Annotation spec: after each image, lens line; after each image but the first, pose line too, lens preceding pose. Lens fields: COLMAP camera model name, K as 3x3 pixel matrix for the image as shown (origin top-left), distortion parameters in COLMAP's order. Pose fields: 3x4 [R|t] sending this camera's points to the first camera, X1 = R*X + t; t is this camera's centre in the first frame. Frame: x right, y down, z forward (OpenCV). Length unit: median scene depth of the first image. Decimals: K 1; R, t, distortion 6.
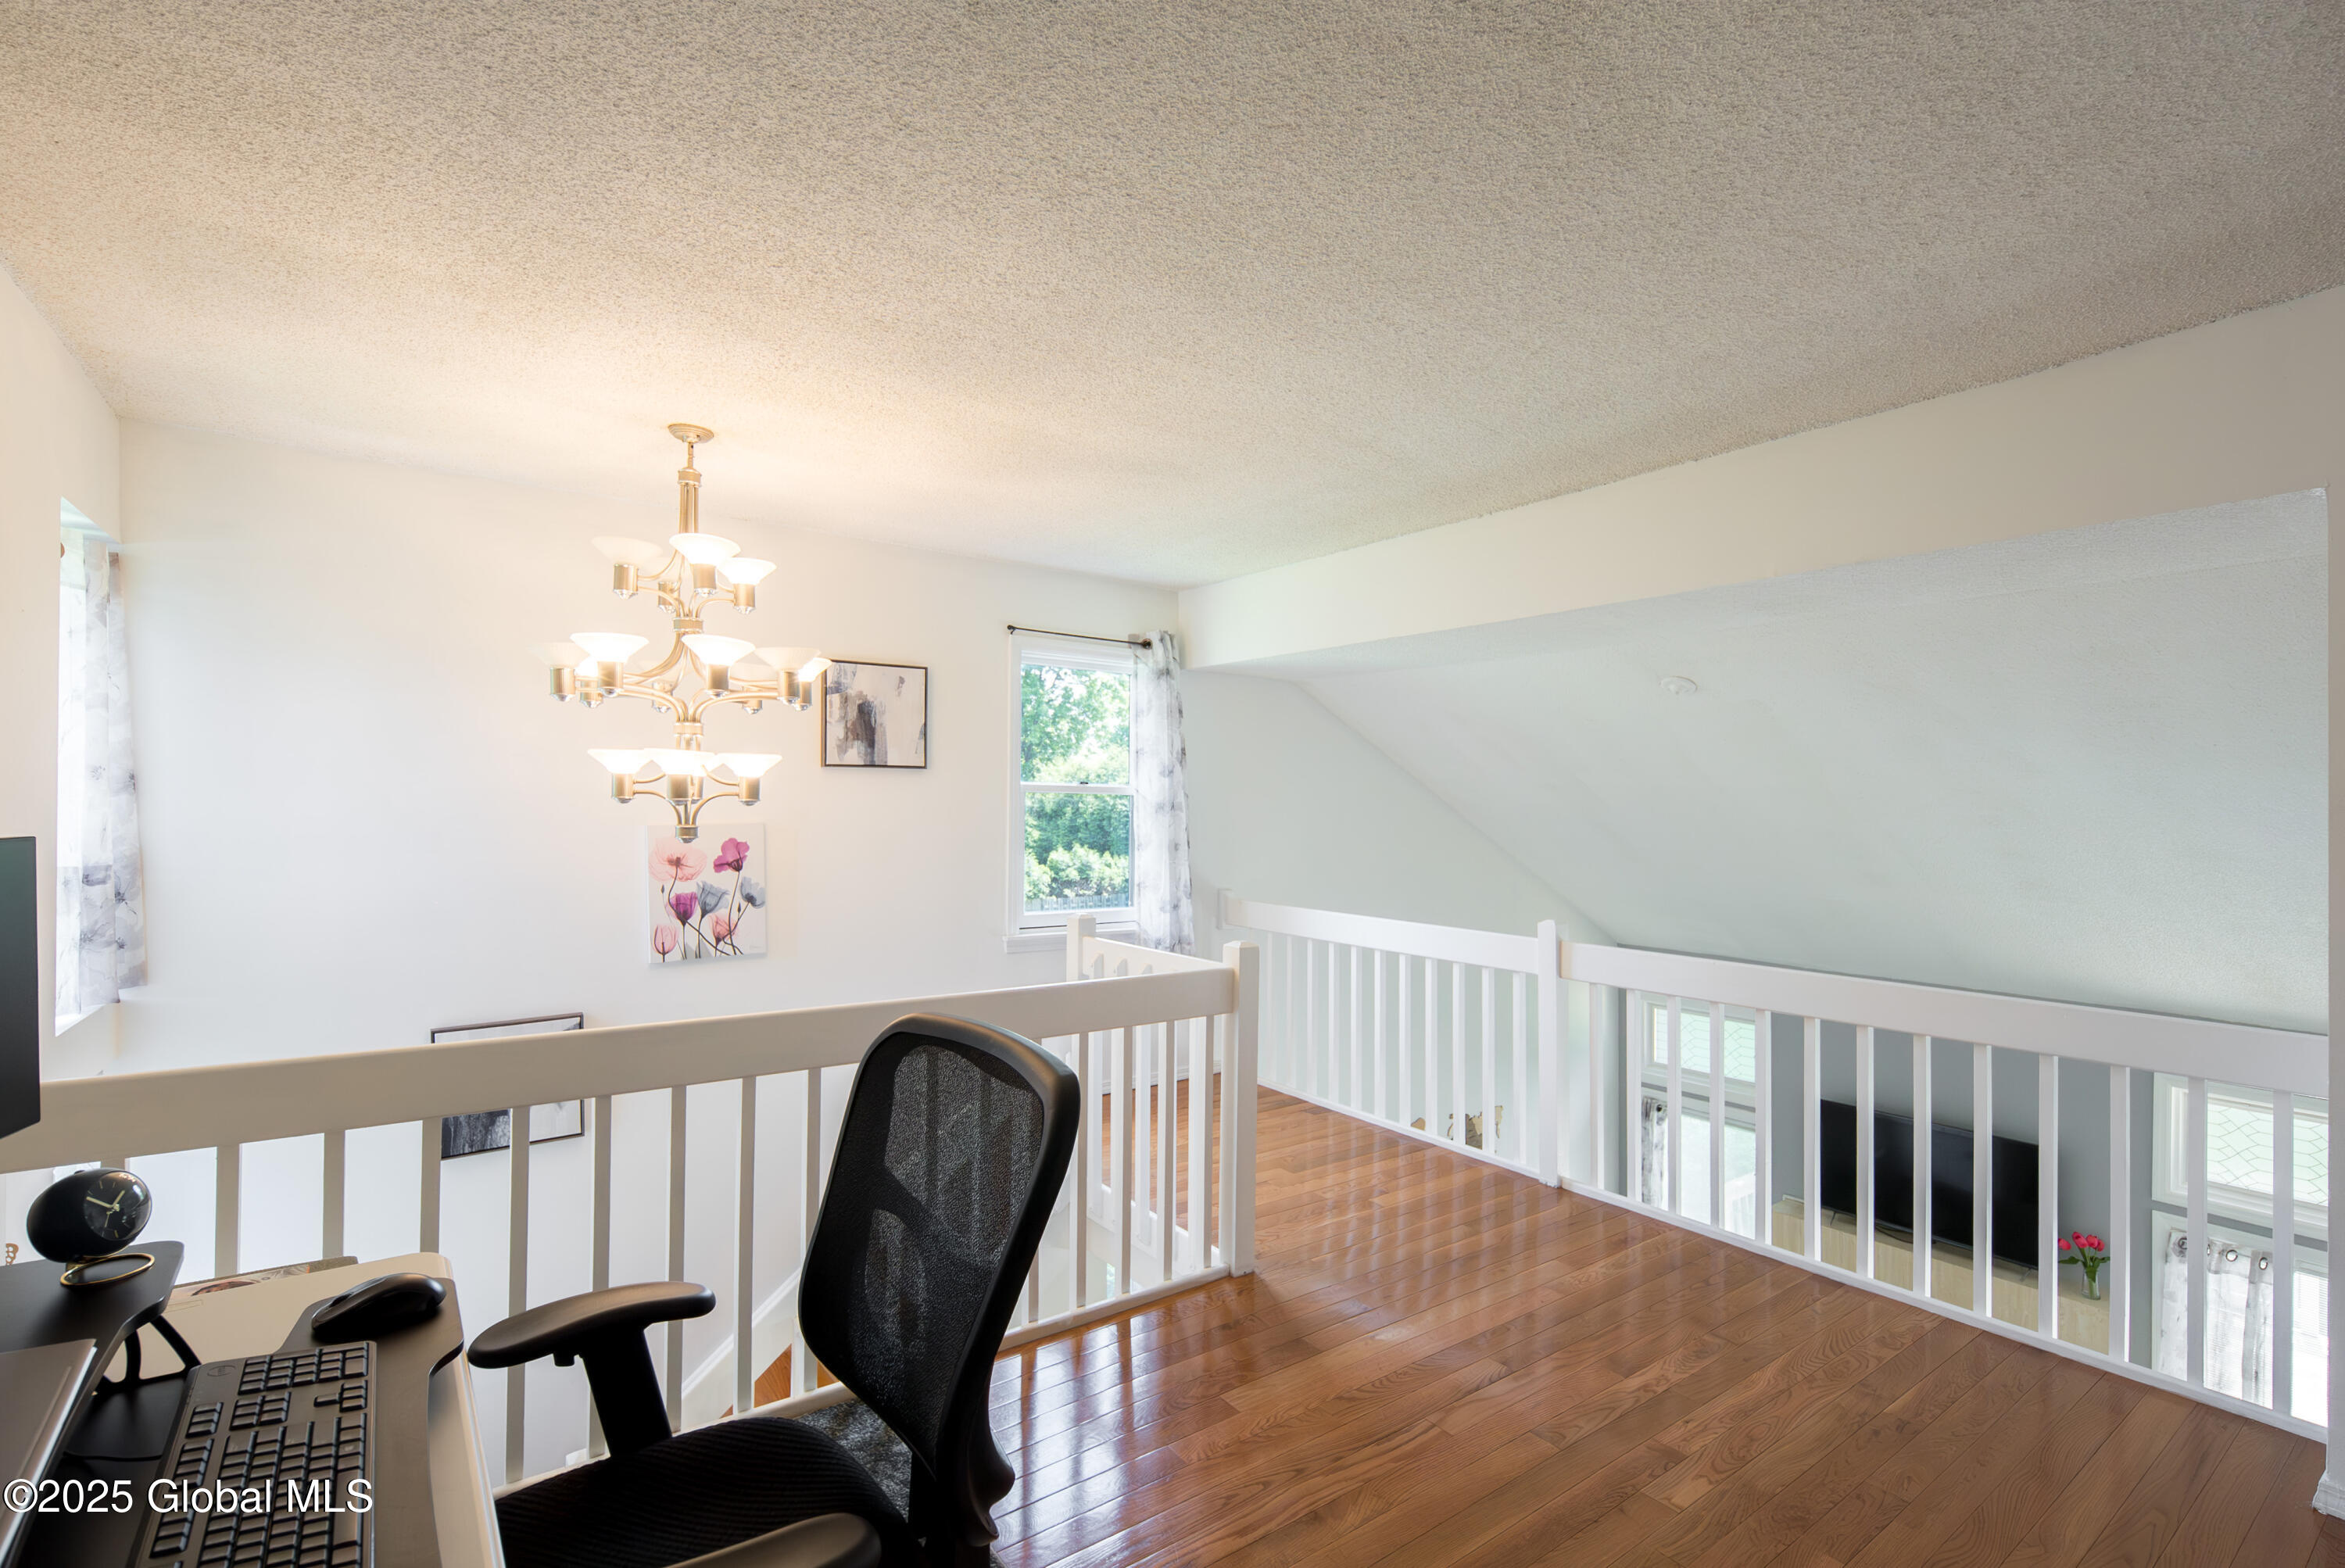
lens RADIAL K [[1035.0, 0, 1176.4], [0, 1035.0, 798.7], [0, 0, 1]] dist [0.006616, -0.003959]
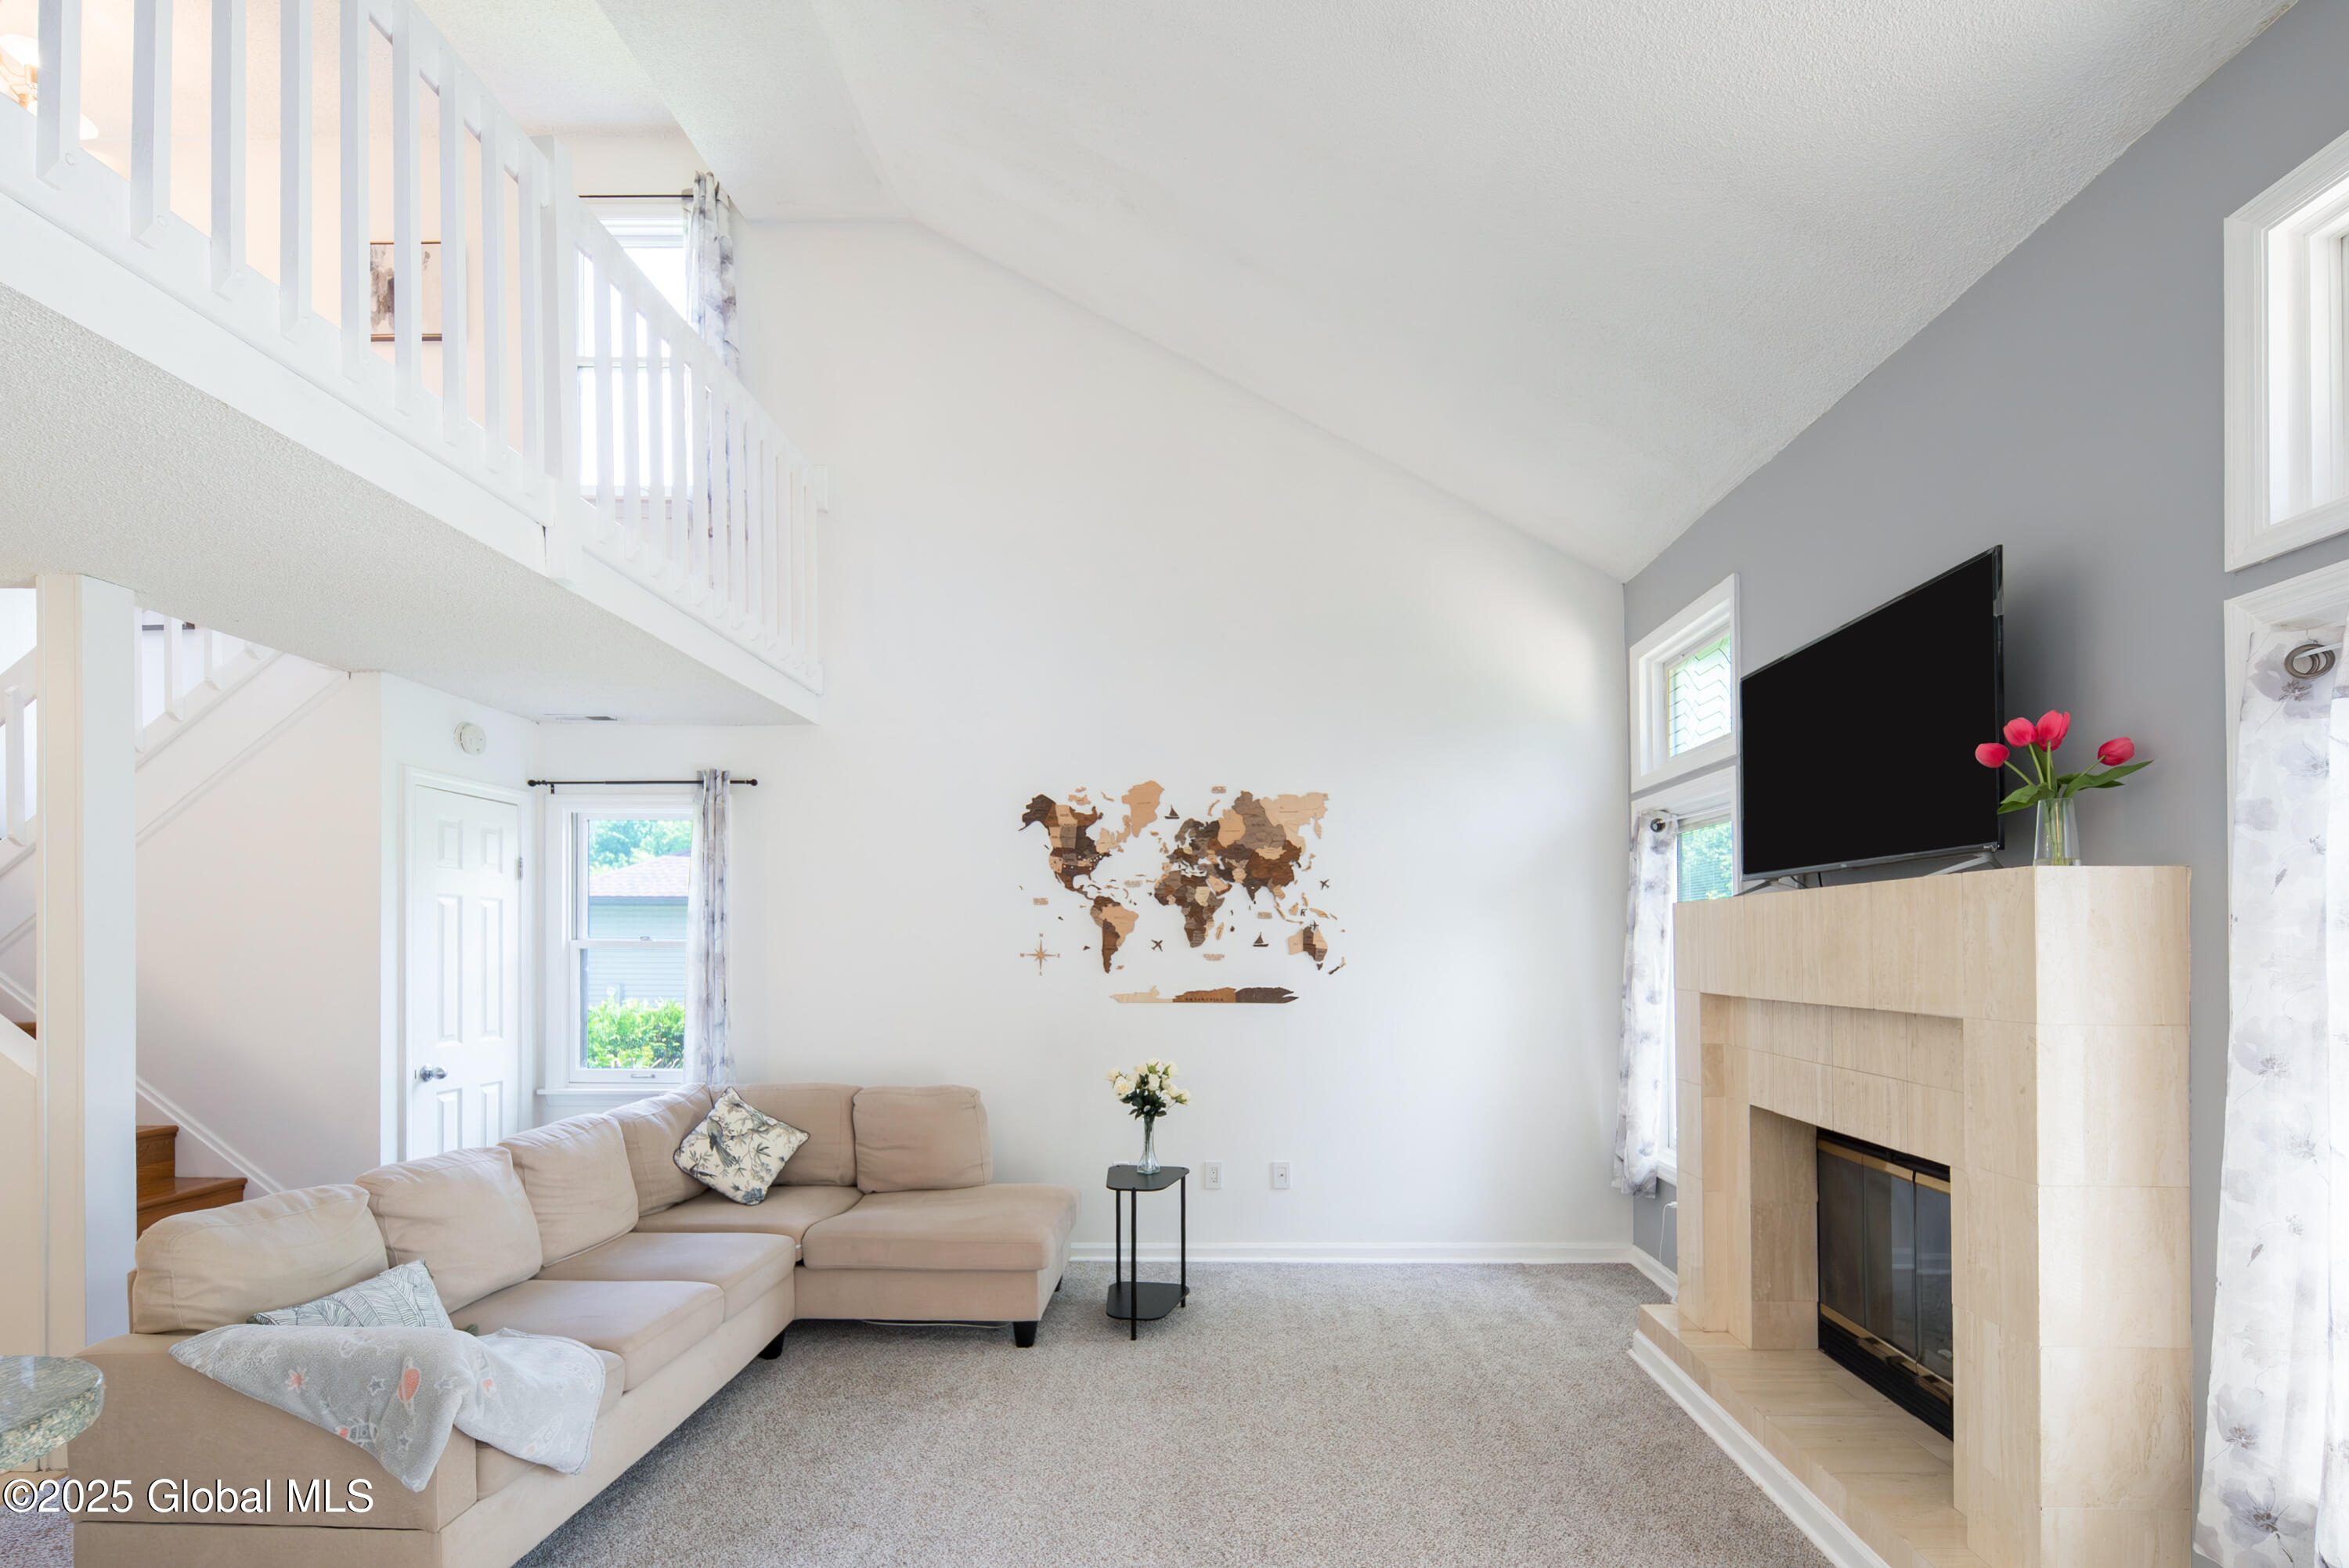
lens RADIAL K [[1036.7, 0, 1212.0], [0, 1036.7, 947.3], [0, 0, 1]] dist [0.006616, -0.003959]
pose [[0.796742, -0.005597, -0.604293, 1.099737], [0.007527, 0.999971, 0.000662, 0.647427], [0.604272, -0.005076, 0.796762, 0.633486]]
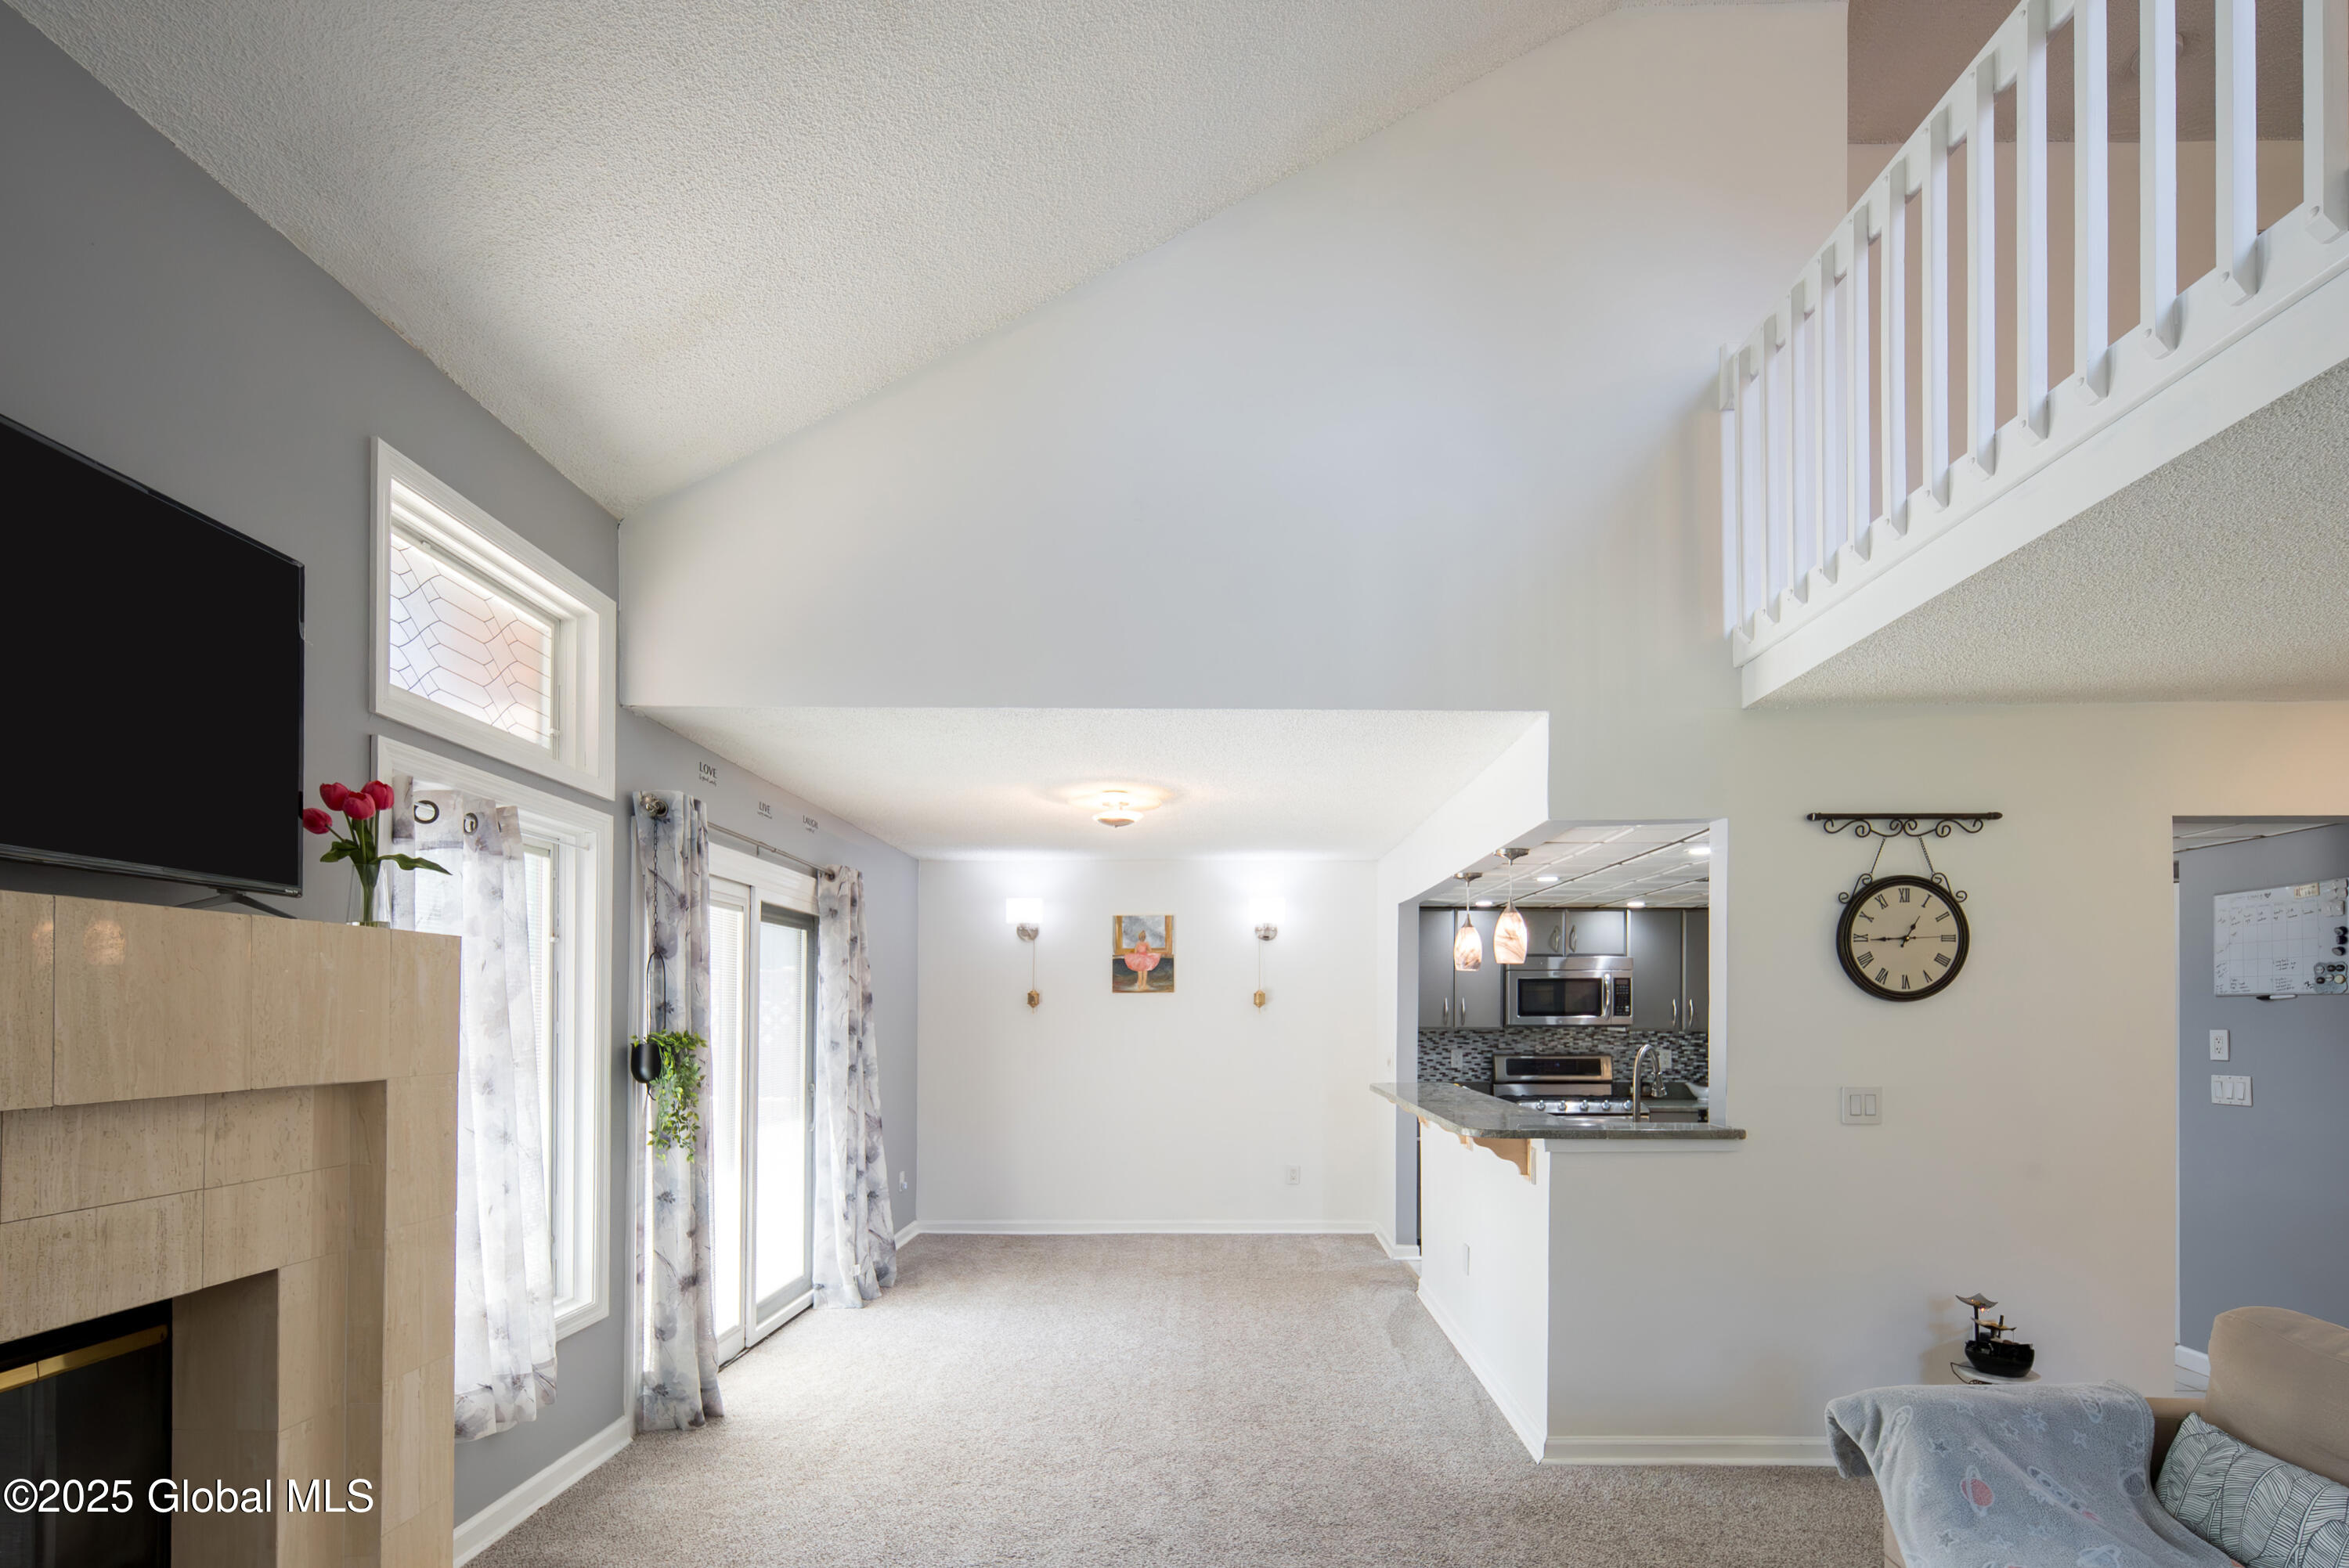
lens RADIAL K [[1036.7, 0, 1192.2], [0, 1036.7, 1002.4], [0, 0, 1]] dist [0.006616, -0.003959]
pose [[-0.790062, -0.006628, 0.612992, 0.470564], [-0.014484, 0.999864, -0.007857, 0.647492], [-0.612856, -0.015086, -0.790050, 1.438149]]
